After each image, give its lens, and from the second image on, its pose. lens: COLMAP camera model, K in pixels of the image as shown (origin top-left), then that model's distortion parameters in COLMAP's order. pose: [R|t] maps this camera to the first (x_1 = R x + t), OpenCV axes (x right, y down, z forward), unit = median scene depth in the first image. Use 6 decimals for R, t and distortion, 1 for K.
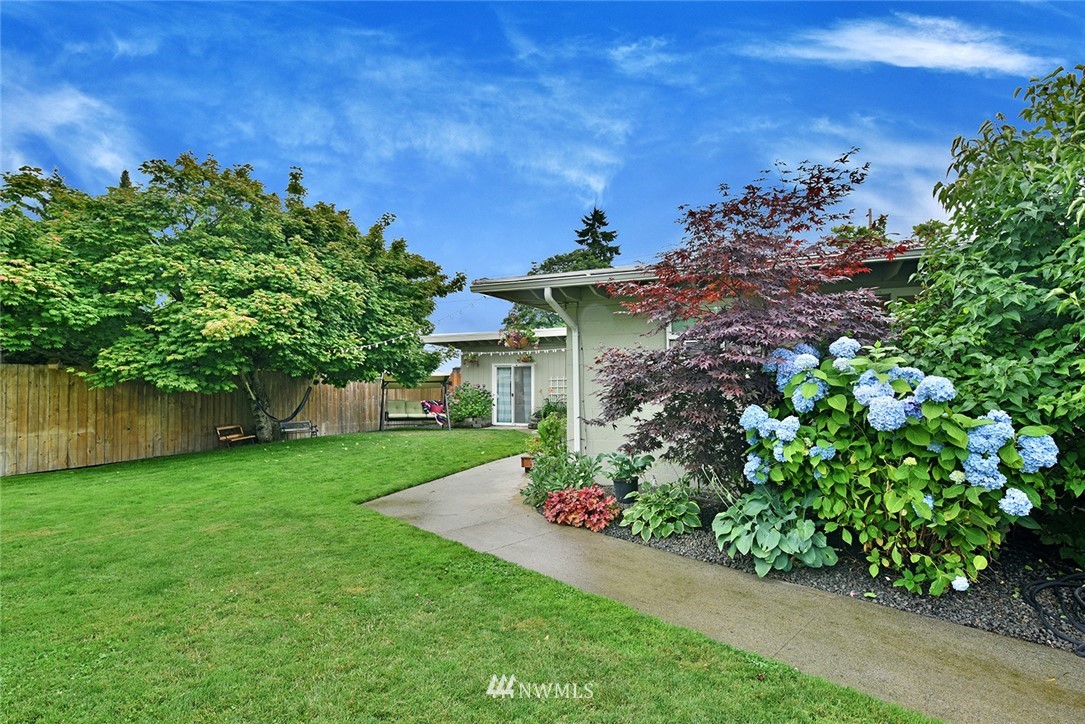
lens RADIAL K [[510.7, 0, 542.5], [0, 510.7, 362.0], [0, 0, 1]] dist [0.001076, 0.000023]
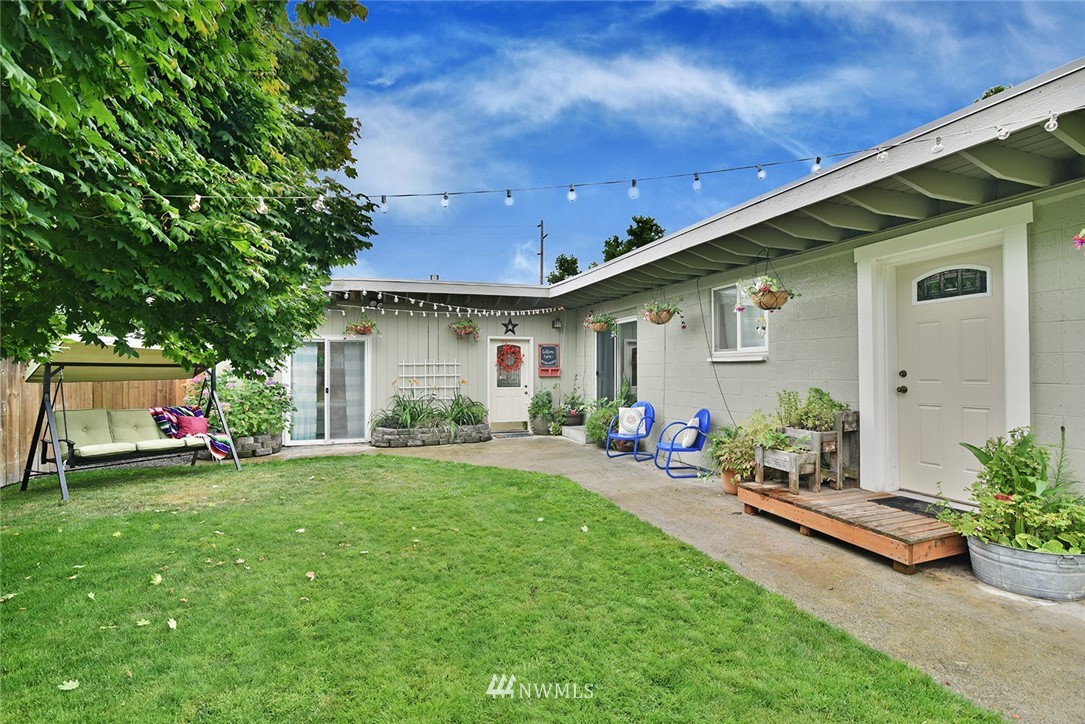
lens RADIAL K [[495.4, 0, 542.5], [0, 495.4, 362.0], [0, 0, 1]] dist [0.000418, 0.000115]
pose [[0.744917, 0.016924, 0.666943, -0.272223], [-0.027261, 0.999615, 0.005082, 0.024908], [-0.666600, -0.021968, 0.745092, 0.460956]]
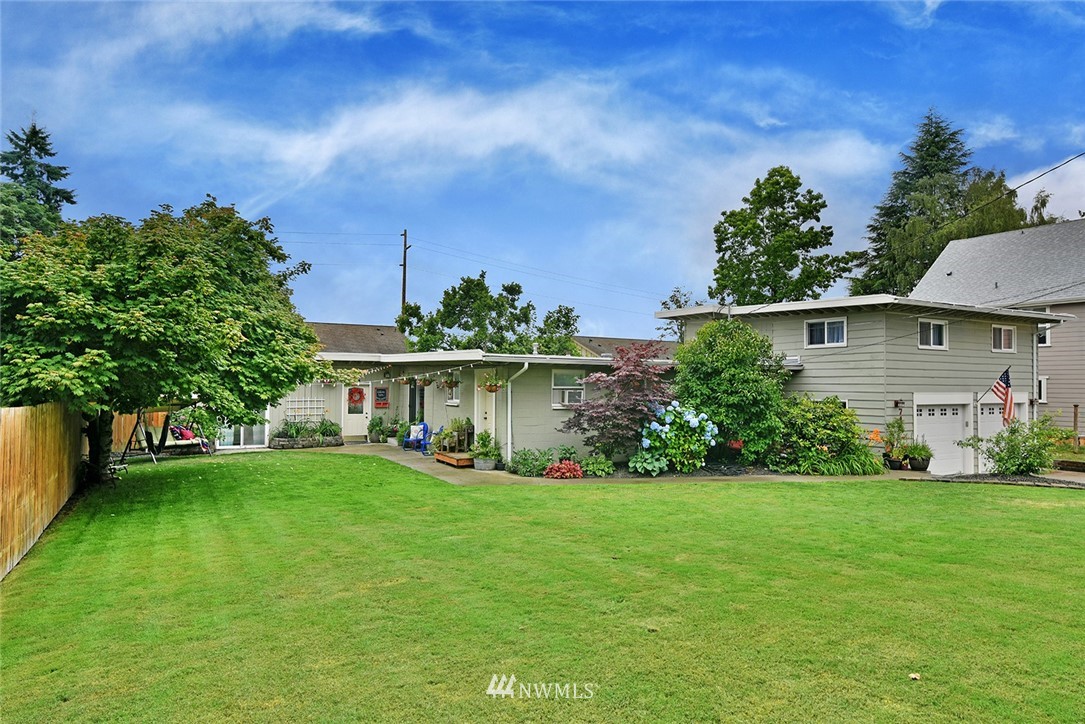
lens RADIAL K [[652.2, 0, 542.5], [0, 652.2, 362.0], [0, 0, 1]] dist [-0.003660, -0.000626]
pose [[0.607521, 0.037229, 0.793431, -0.748432], [-0.040841, 0.999044, -0.015605, -0.044486], [-0.793253, -0.022924, 0.608460, -0.203258]]
